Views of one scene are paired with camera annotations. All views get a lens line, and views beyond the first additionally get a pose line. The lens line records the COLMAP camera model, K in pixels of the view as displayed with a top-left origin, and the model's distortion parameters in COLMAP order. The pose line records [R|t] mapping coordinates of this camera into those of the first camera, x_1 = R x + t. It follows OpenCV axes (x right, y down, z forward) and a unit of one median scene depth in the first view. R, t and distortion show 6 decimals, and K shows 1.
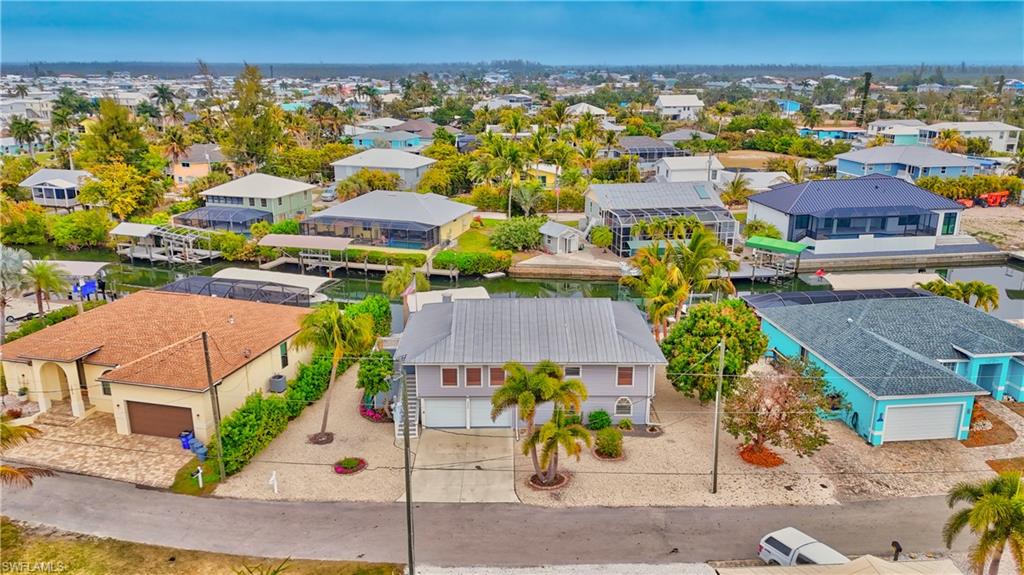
lens RADIAL K [[698.1, 0, 512.0], [0, 698.1, 287.5], [0, 0, 1]] dist [0.029925, -0.023056]
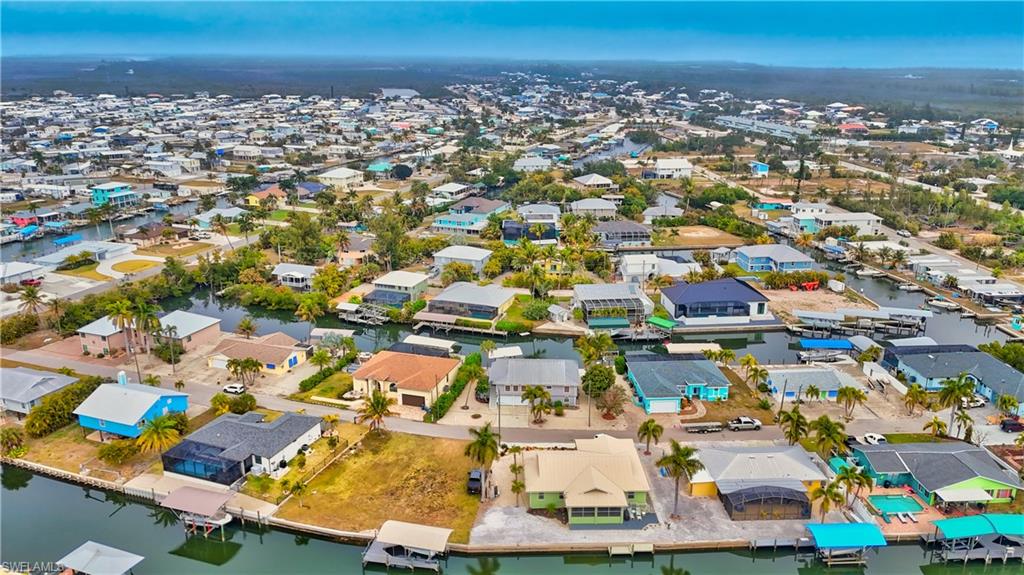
lens RADIAL K [[680.4, 0, 512.0], [0, 680.4, 287.5], [0, 0, 1]] dist [0.031008, -0.002956]
pose [[0.998562, 0.013453, -0.051903, 0.048573], [-0.012842, 0.999844, 0.012096, -0.222486], [0.052057, -0.011412, 0.998579, -1.249729]]
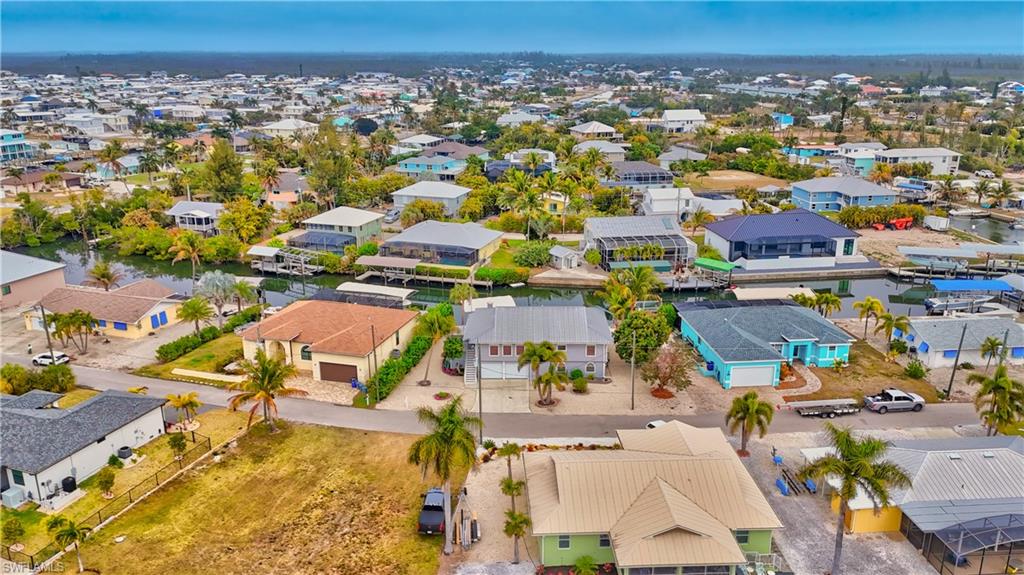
lens RADIAL K [[698.1, 0, 512.0], [0, 698.1, 287.5], [0, 0, 1]] dist [0.029925, -0.023056]
pose [[0.999577, 0.003332, -0.028885, 0.006091], [-0.002916, 0.999891, 0.014439, -0.040810], [0.028930, -0.014349, 0.999478, -0.535281]]
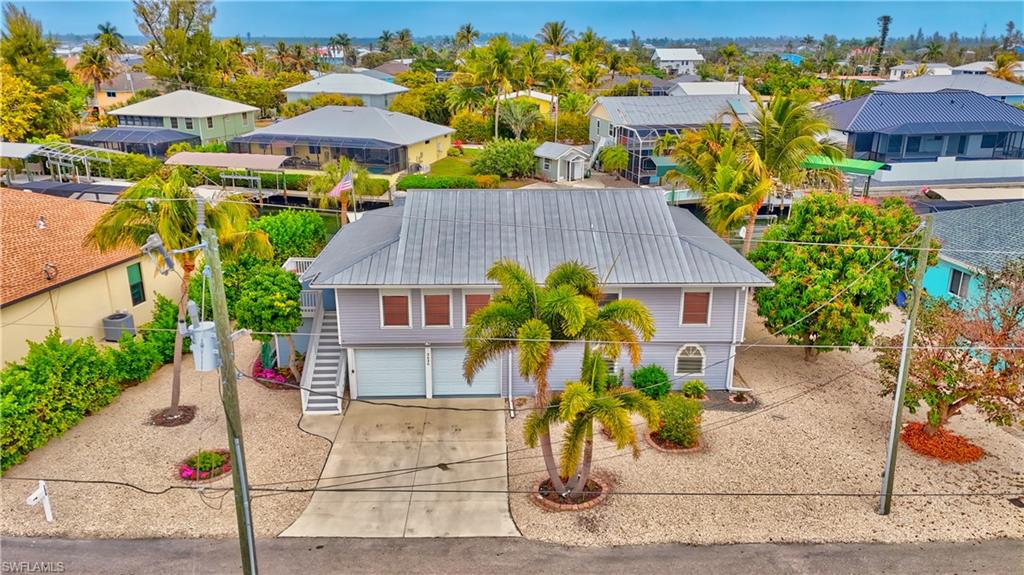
lens RADIAL K [[698.1, 0, 512.0], [0, 698.1, 287.5], [0, 0, 1]] dist [0.029925, -0.023056]
pose [[0.999802, -0.001507, 0.019850, -0.002494], [0.000863, 0.999475, 0.032389, 0.059648], [-0.019888, -0.032365, 0.999278, 0.274709]]
